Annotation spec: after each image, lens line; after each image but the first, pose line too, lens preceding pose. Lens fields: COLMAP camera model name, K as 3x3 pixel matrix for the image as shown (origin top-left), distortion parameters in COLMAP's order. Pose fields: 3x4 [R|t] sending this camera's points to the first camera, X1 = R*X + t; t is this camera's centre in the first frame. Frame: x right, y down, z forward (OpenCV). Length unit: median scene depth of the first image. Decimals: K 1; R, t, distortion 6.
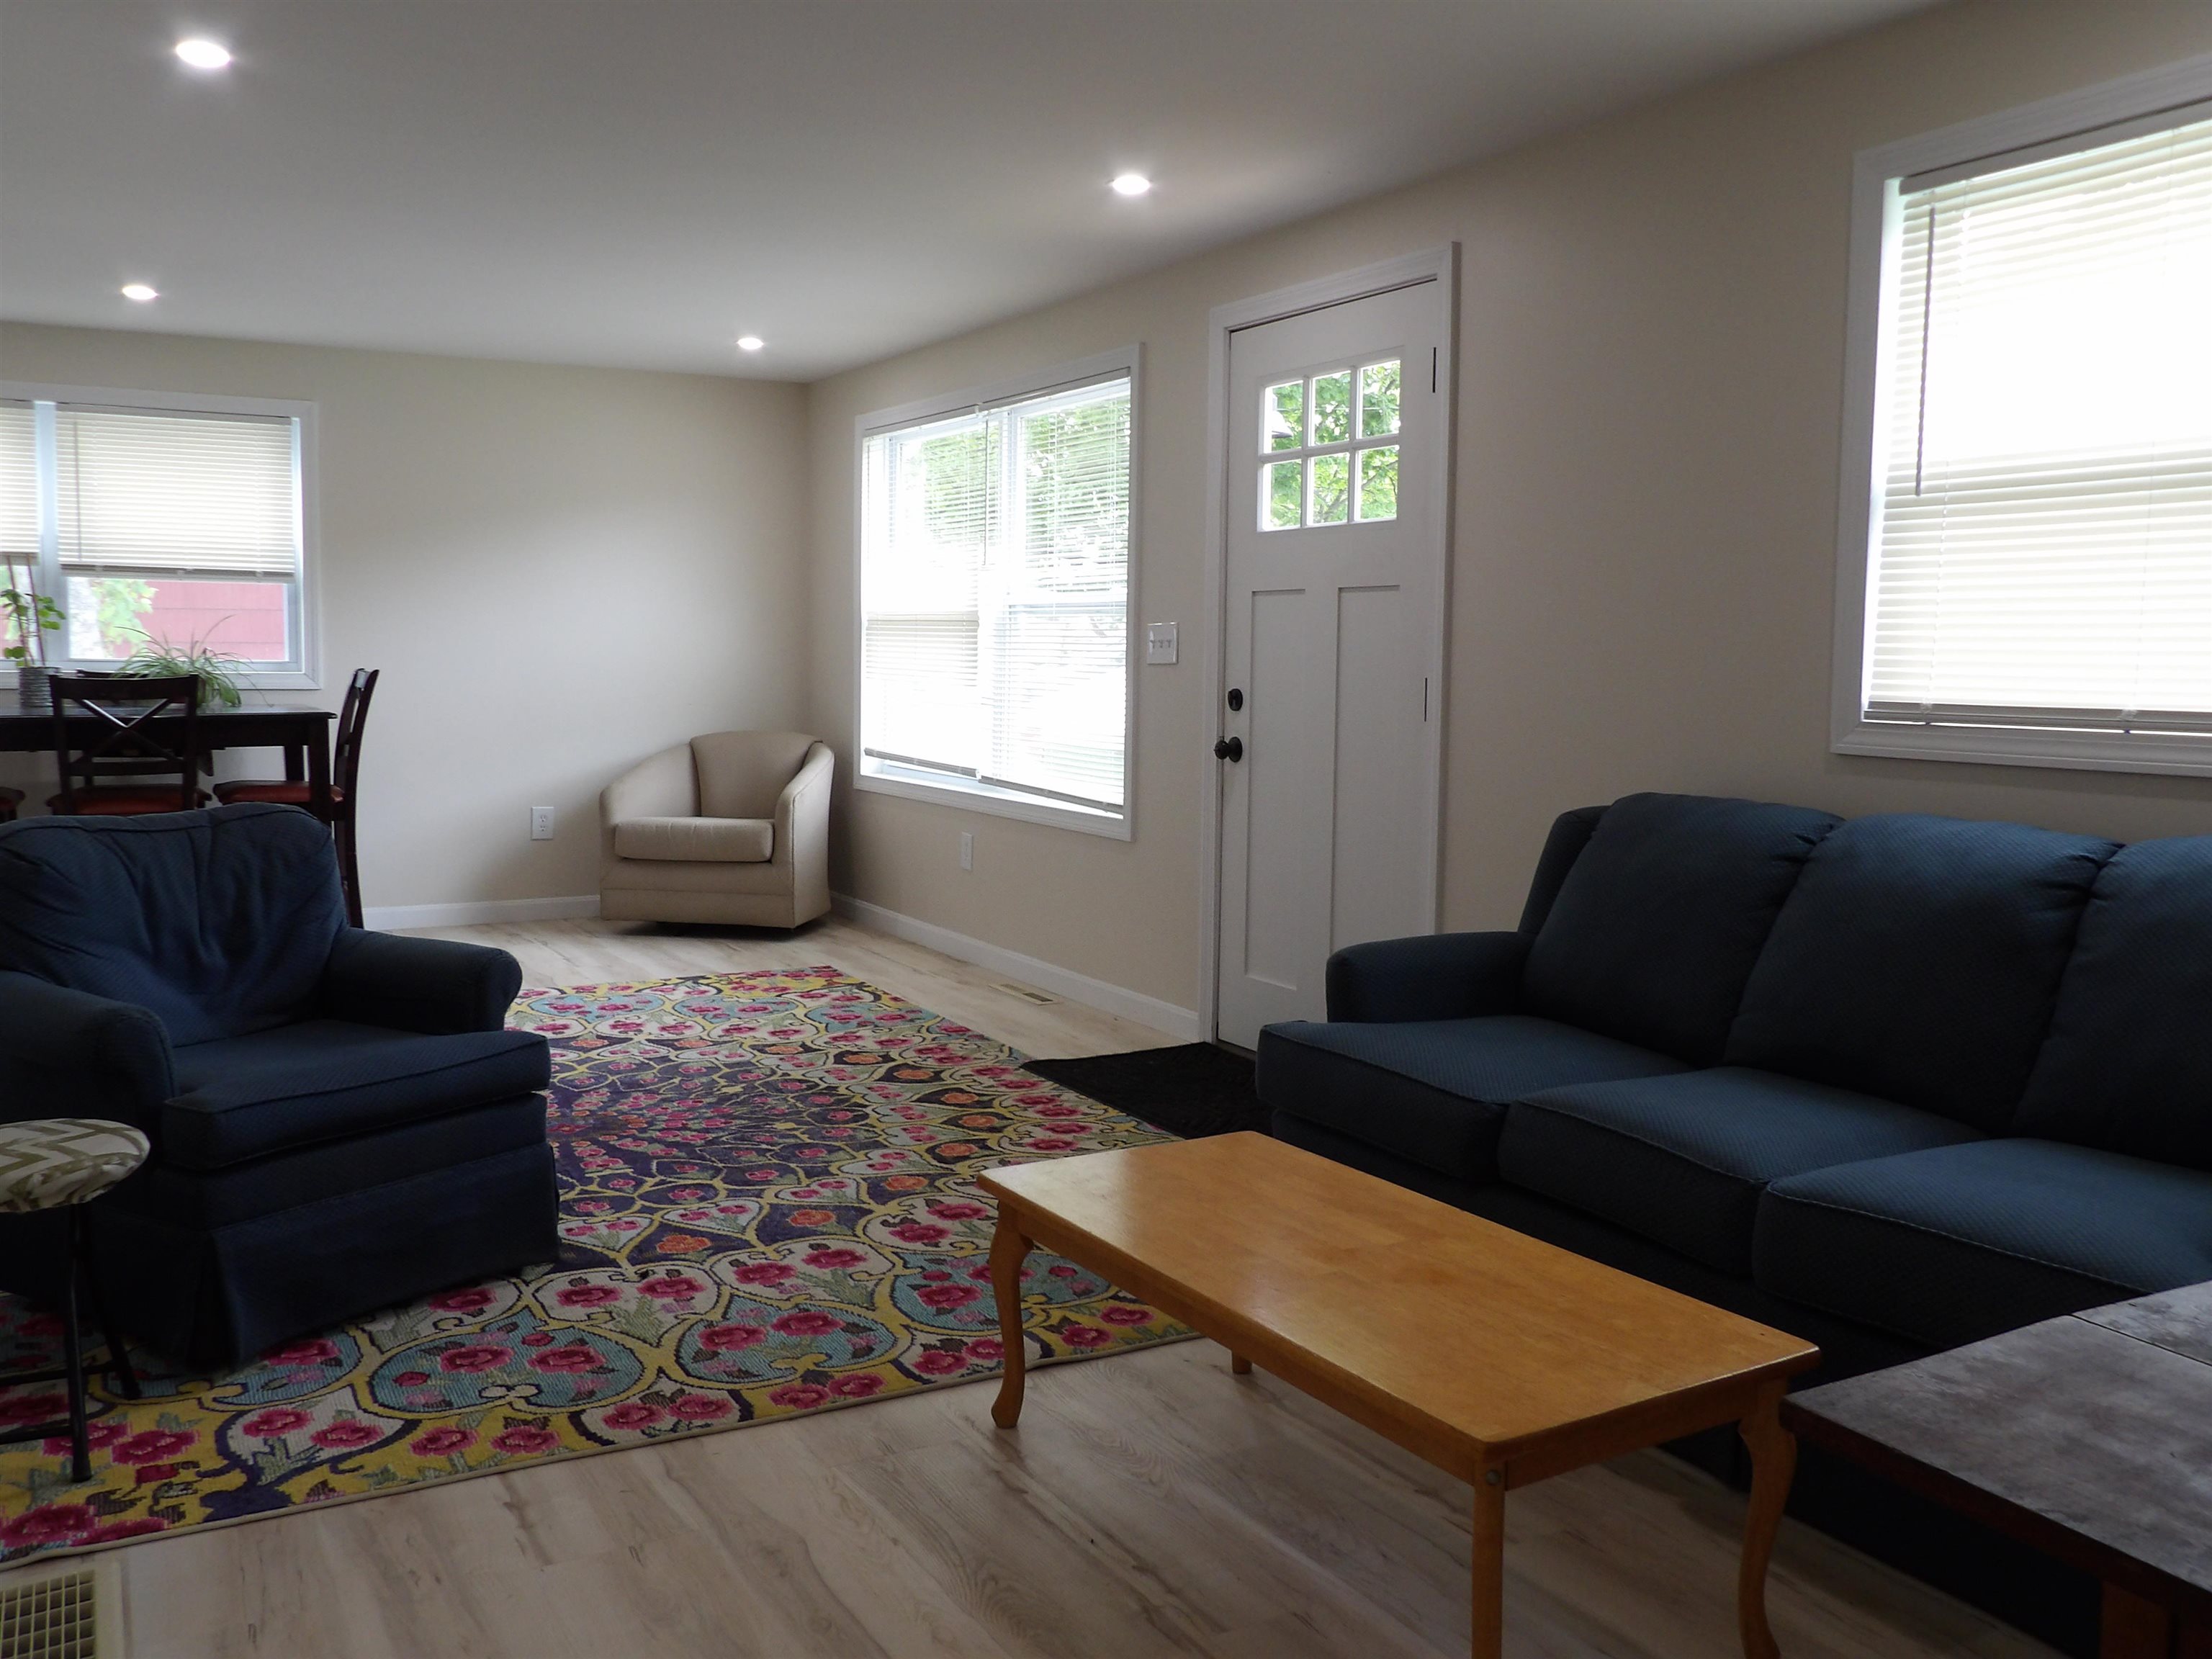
lens RADIAL K [[1919.2, 0, 1107.8], [0, 1919.2, 818.8], [0, 0, 1]] dist [0.079244, -0.005670]
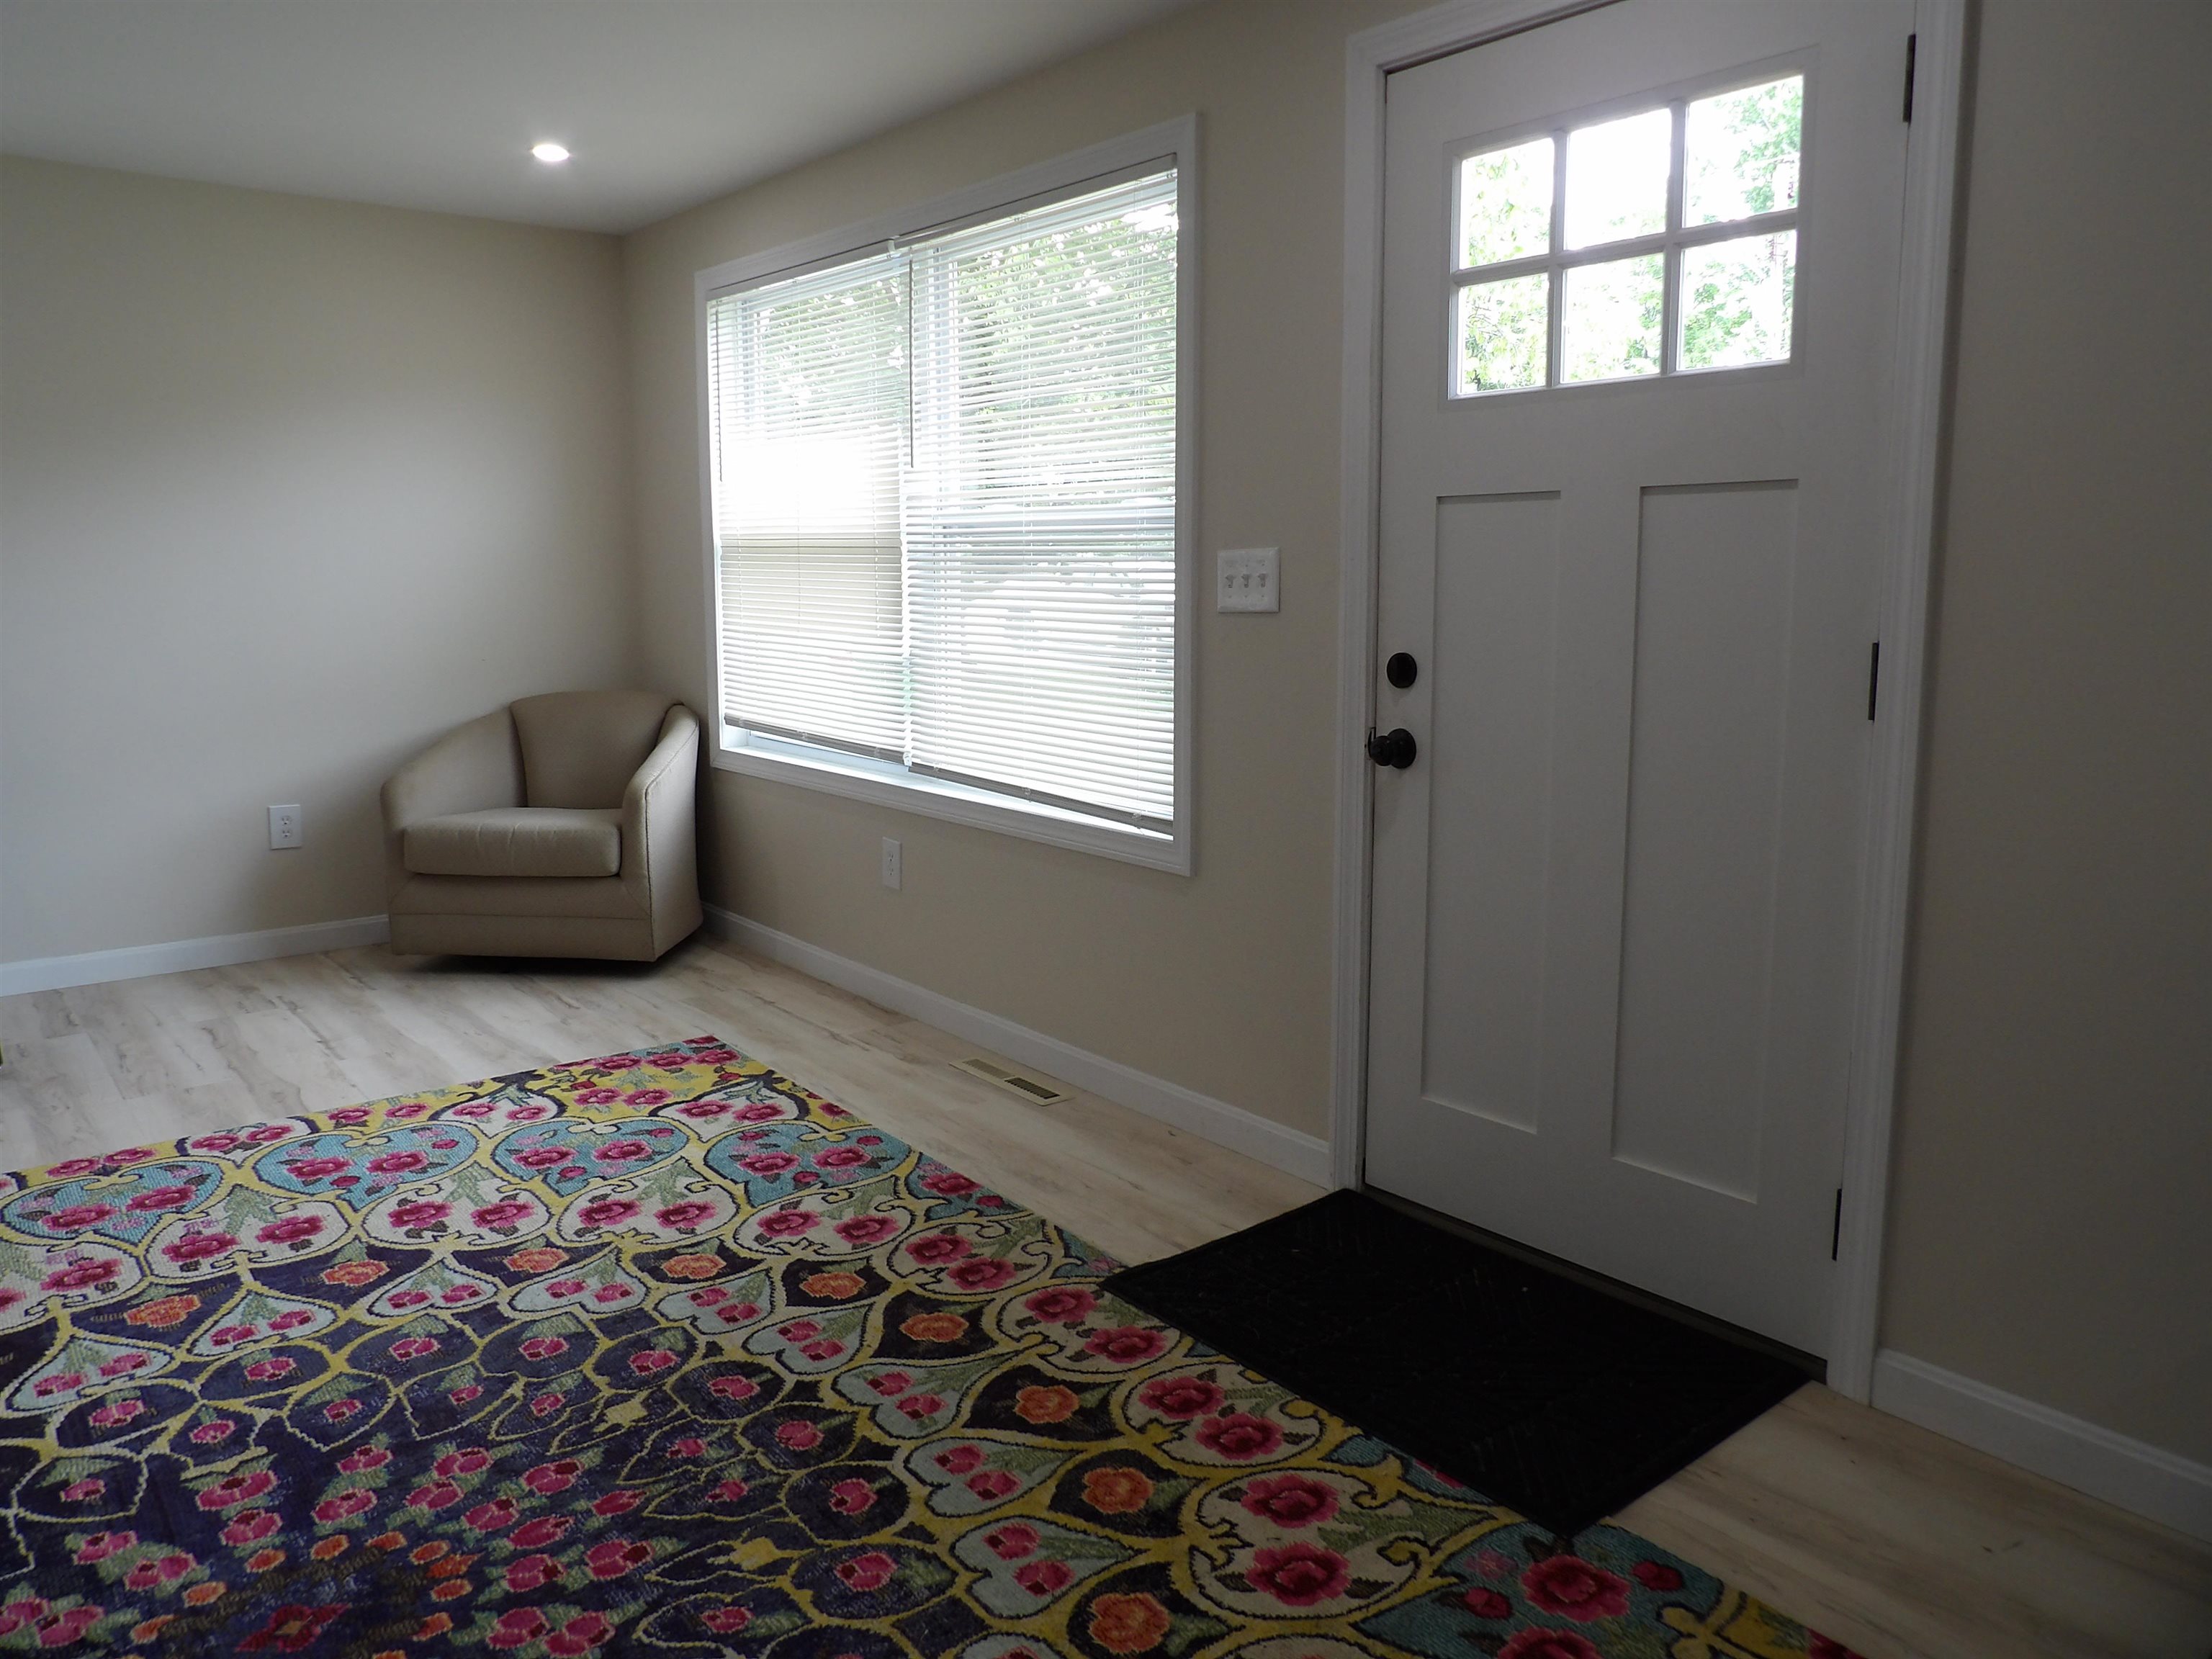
lens RADIAL K [[1589.3, 0, 1104.5], [0, 1589.3, 818.5], [0, 0, 1]] dist [0.004023, 0.014370]
pose [[0.985826, -0.038764, 0.163233, -0.107965], [0.027145, 0.996976, 0.072821, -0.049729], [-0.165562, -0.067357, 0.983896, 0.457443]]
